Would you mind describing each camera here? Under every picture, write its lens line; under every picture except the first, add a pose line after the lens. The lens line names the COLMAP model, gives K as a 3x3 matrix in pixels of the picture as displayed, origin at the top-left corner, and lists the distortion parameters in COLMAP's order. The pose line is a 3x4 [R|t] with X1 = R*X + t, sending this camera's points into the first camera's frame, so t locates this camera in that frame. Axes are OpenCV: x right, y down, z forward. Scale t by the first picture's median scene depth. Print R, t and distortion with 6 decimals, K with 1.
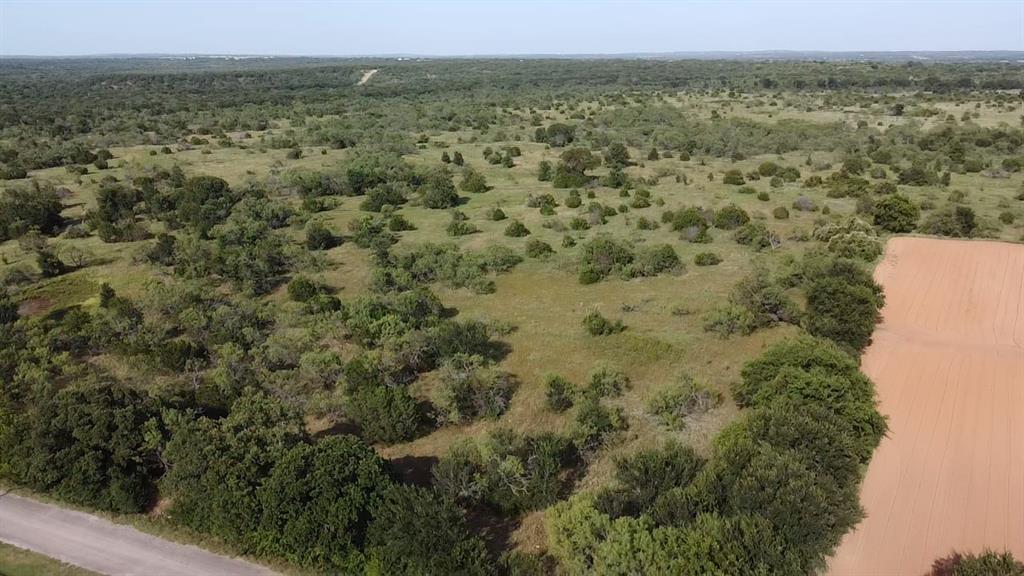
lens RADIAL K [[777.5, 0, 510.9], [0, 777.5, 289.3], [0, 0, 1]] dist [0.000206, -0.006703]
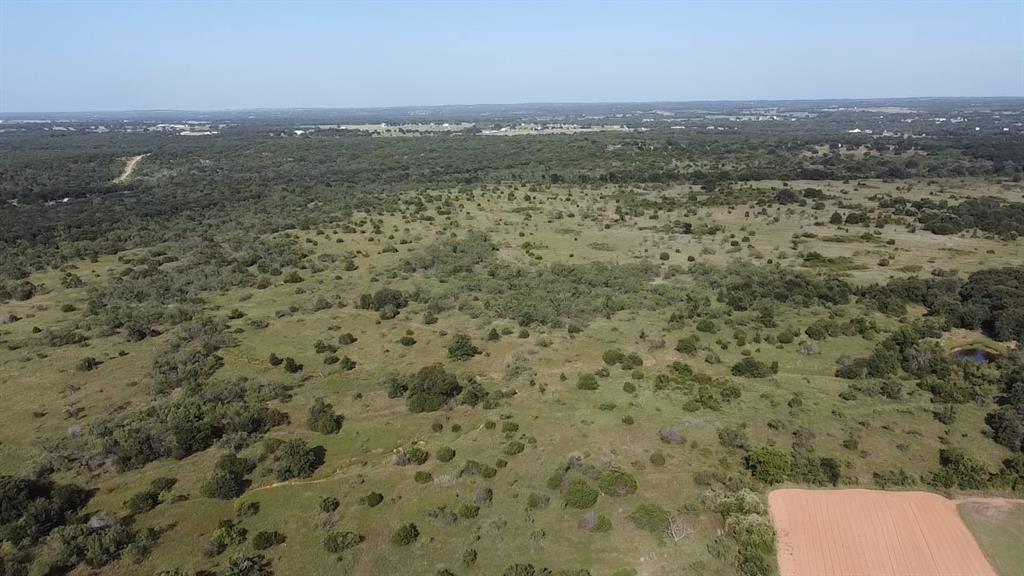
lens RADIAL K [[777.5, 0, 511.2], [0, 777.5, 285.4], [0, 0, 1]] dist [0.000206, -0.006703]
pose [[0.958910, -0.069197, 0.275143, -0.041300], [0.084955, 0.995334, -0.045756, -0.127305], [-0.270693, 0.067251, 0.960314, 0.031543]]
